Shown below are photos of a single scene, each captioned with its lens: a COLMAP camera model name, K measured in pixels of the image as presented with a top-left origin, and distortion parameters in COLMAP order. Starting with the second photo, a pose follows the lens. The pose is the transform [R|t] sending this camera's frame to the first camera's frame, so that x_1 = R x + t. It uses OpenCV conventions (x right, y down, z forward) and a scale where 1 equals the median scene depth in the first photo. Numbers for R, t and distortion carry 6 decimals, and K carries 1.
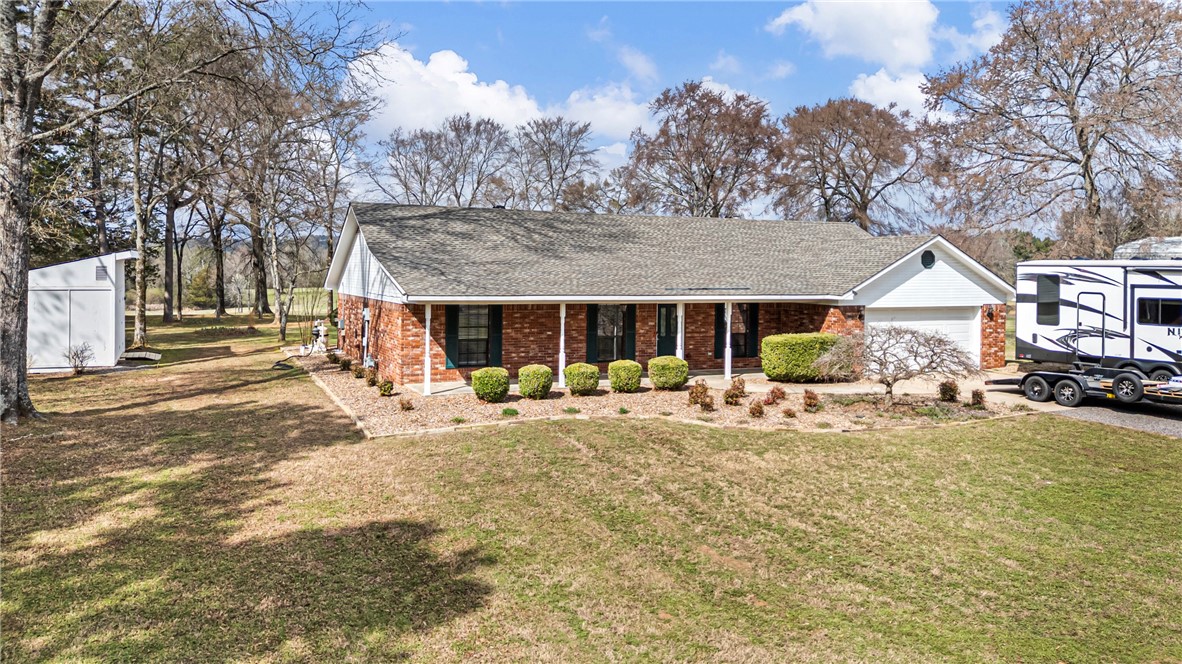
lens RADIAL K [[845.3, 0, 611.5], [0, 845.3, 330.6], [0, 0, 1]] dist [0.064429, -0.071915]
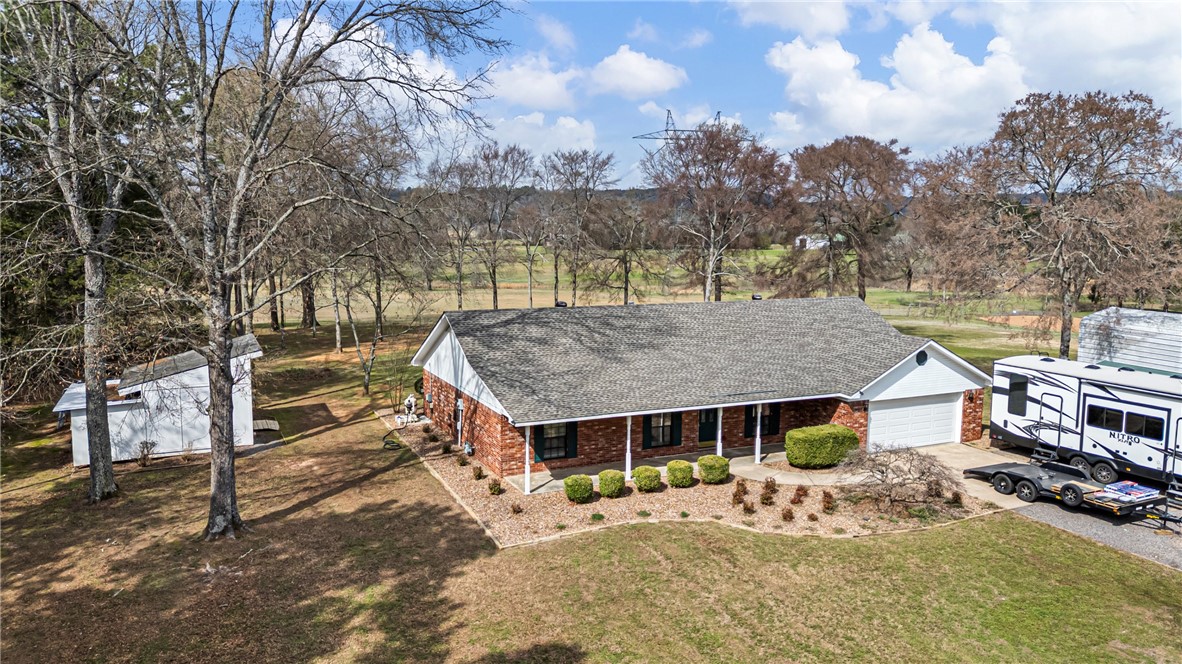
lens RADIAL K [[876.9, 0, 591.0], [0, 876.9, 332.0], [0, 0, 1]] dist [0.053540, -0.058205]
pose [[0.999970, -0.002167, 0.007429, -0.127403], [0.001289, 0.993216, 0.116280, -0.312736], [-0.007630, -0.116267, 0.993189, -0.281993]]
